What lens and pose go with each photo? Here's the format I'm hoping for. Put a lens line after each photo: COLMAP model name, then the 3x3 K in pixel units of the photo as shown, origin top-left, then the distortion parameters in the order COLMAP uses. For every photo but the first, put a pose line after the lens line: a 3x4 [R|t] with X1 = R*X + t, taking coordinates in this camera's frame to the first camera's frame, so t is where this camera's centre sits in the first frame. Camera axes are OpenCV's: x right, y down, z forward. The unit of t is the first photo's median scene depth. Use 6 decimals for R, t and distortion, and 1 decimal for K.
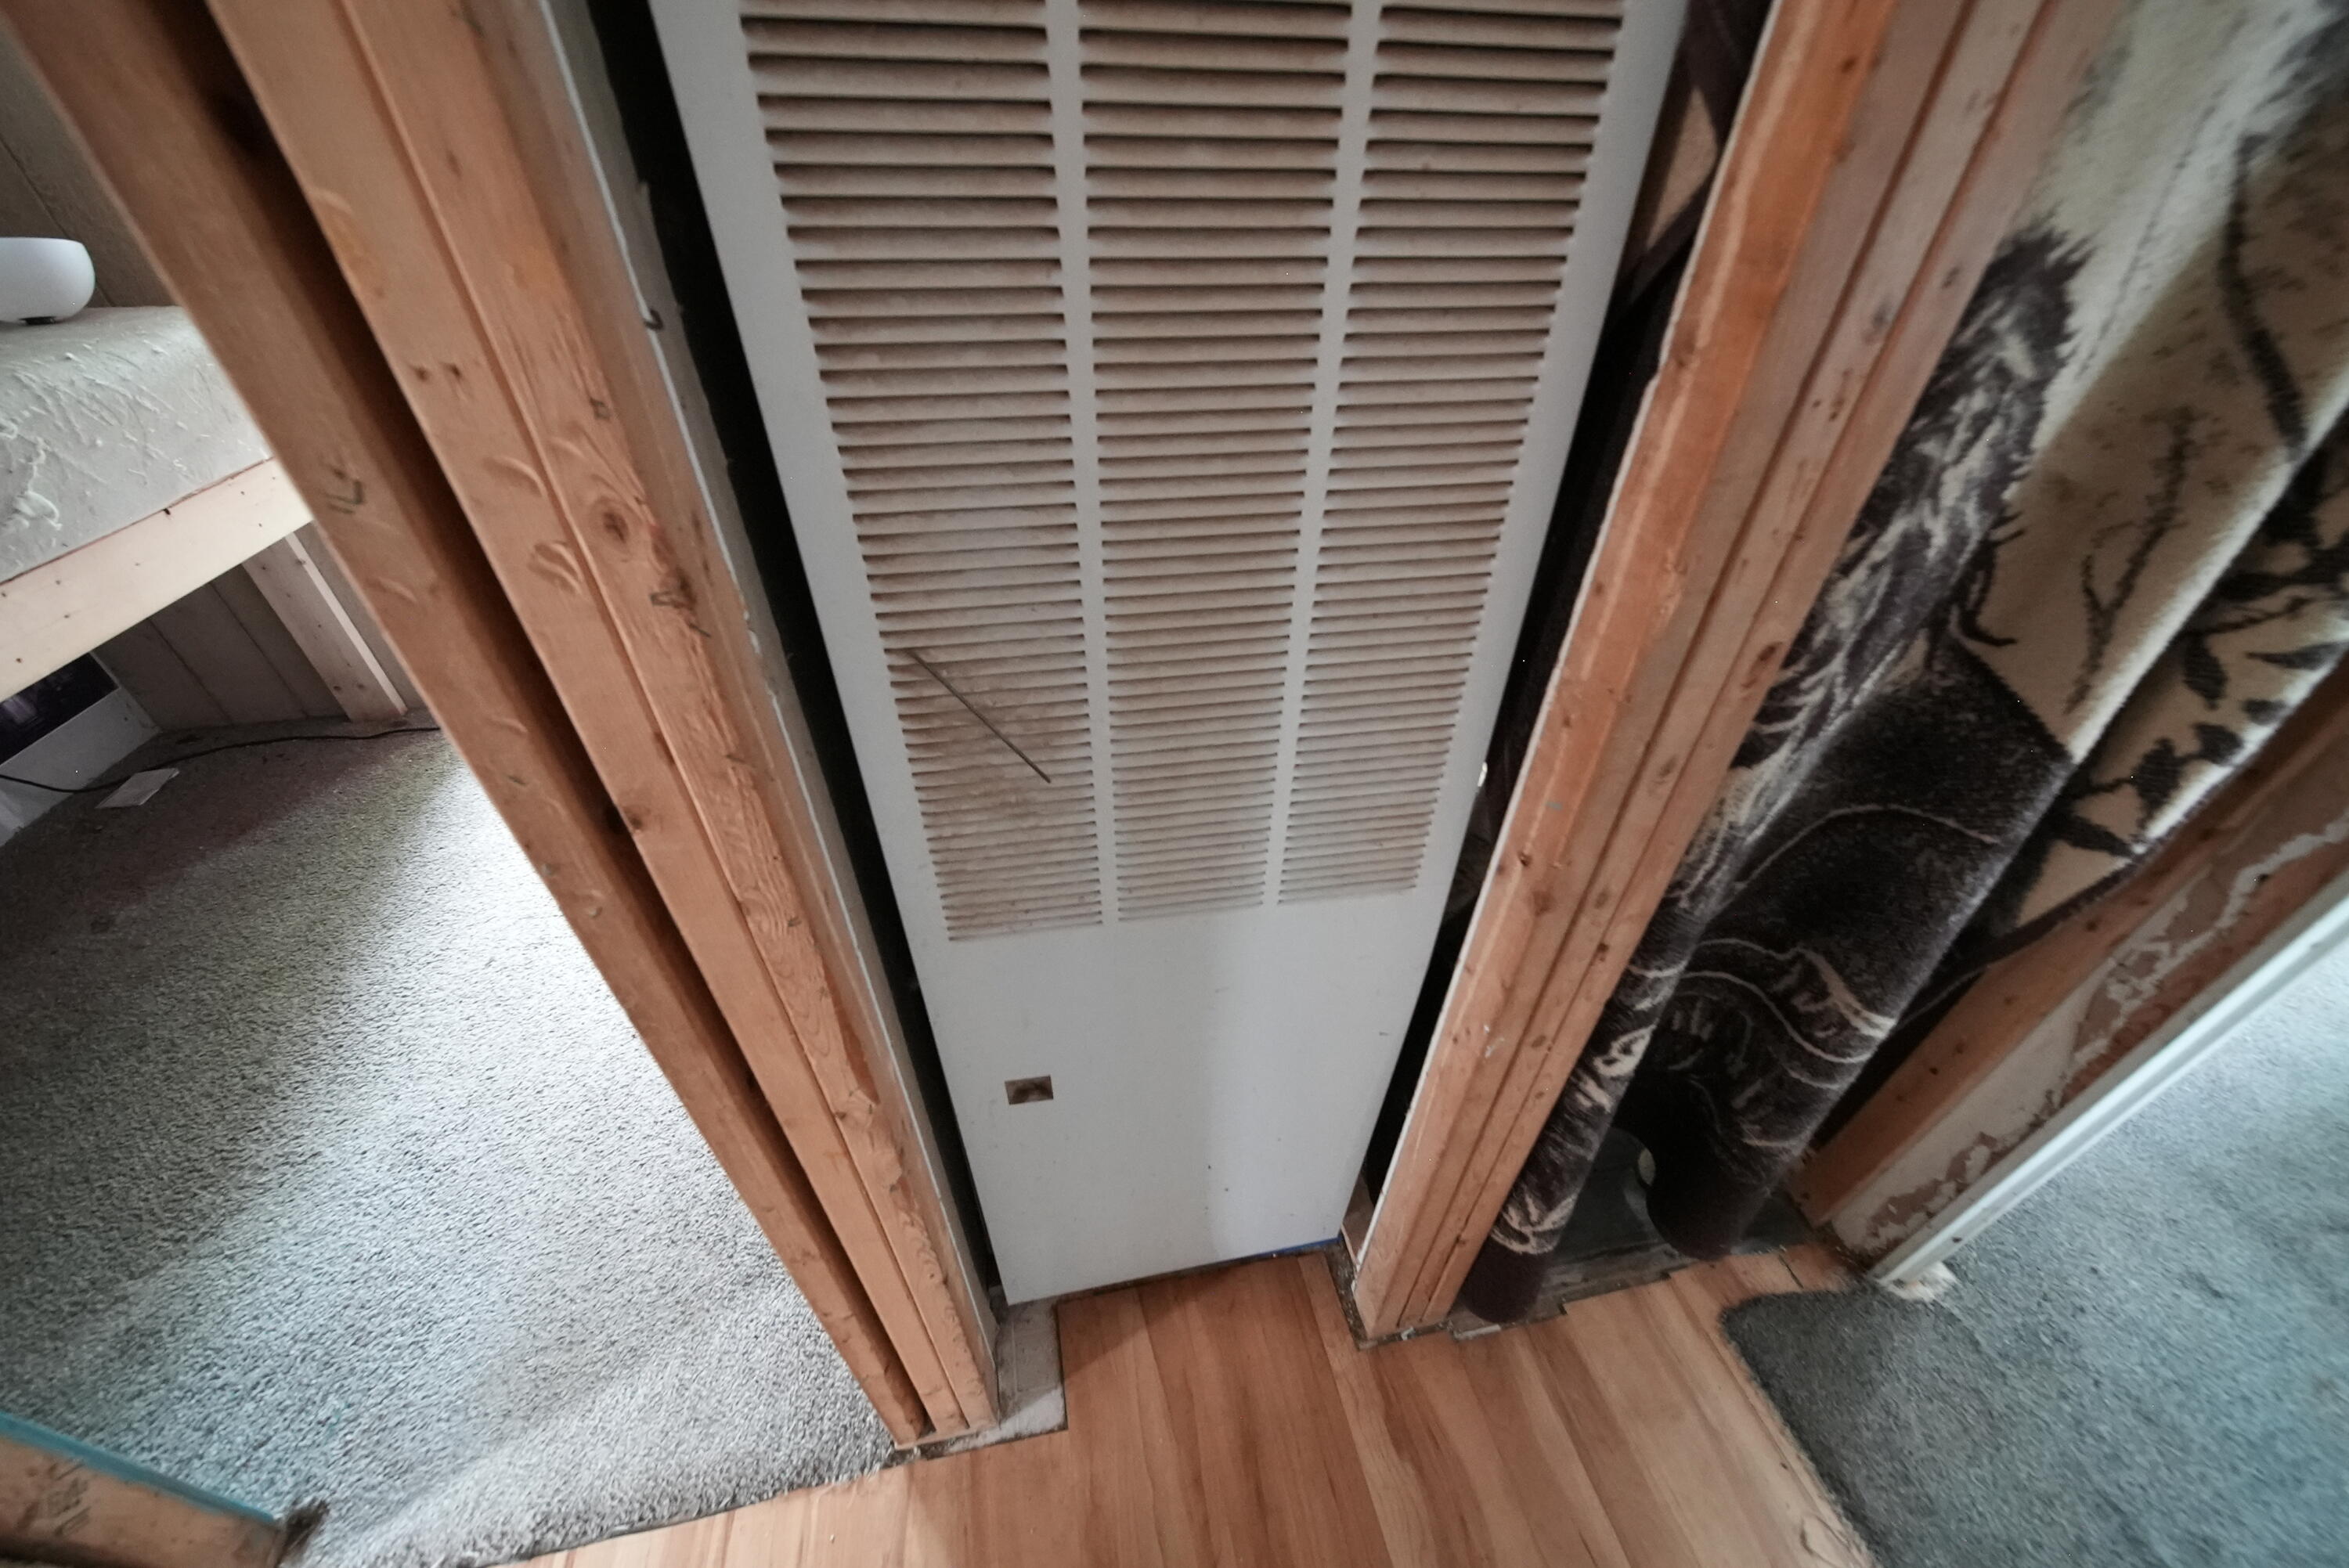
lens RADIAL K [[812.7, 0, 1170.0], [0, 812.7, 790.0], [0, 0, 1]] dist [-0.009806, -0.000361]
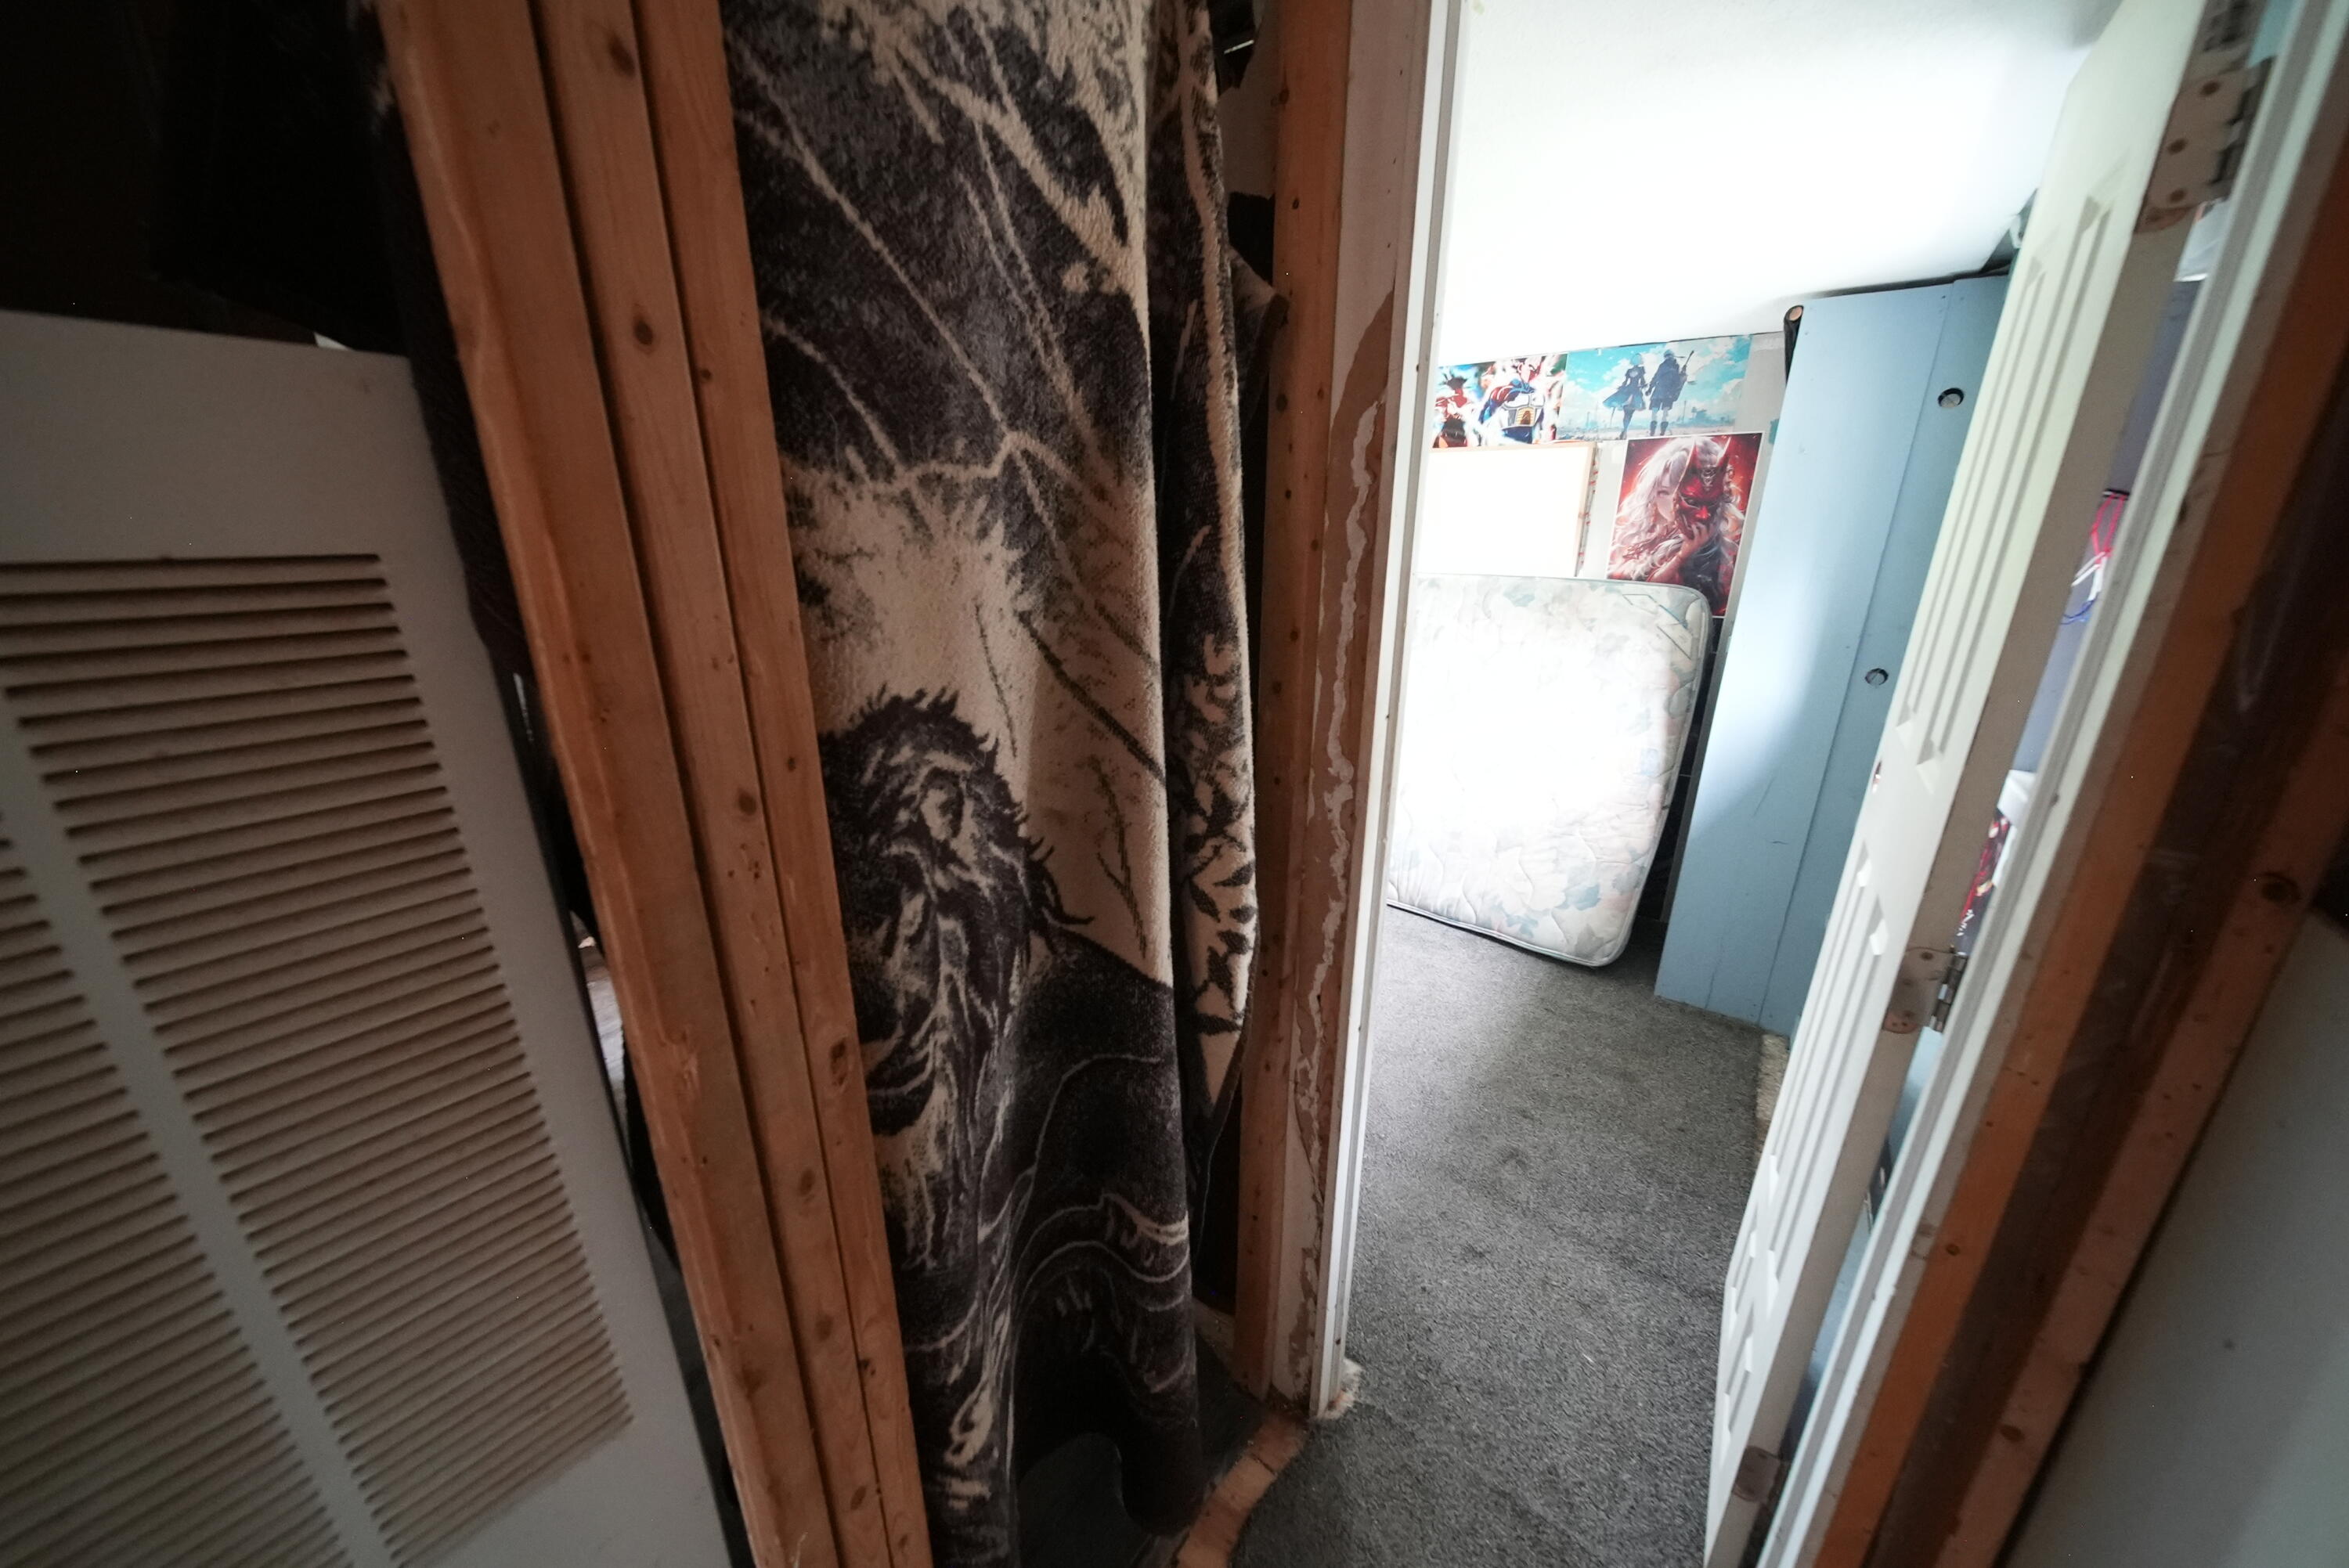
lens RADIAL K [[812.7, 0, 1170.0], [0, 812.7, 790.0], [0, 0, 1]] dist [-0.009806, -0.000361]
pose [[0.740430, -0.209296, 0.638716, 0.363573], [0.410336, 0.893398, -0.182930, -0.082861], [-0.532341, 0.397535, 0.747381, -0.138079]]
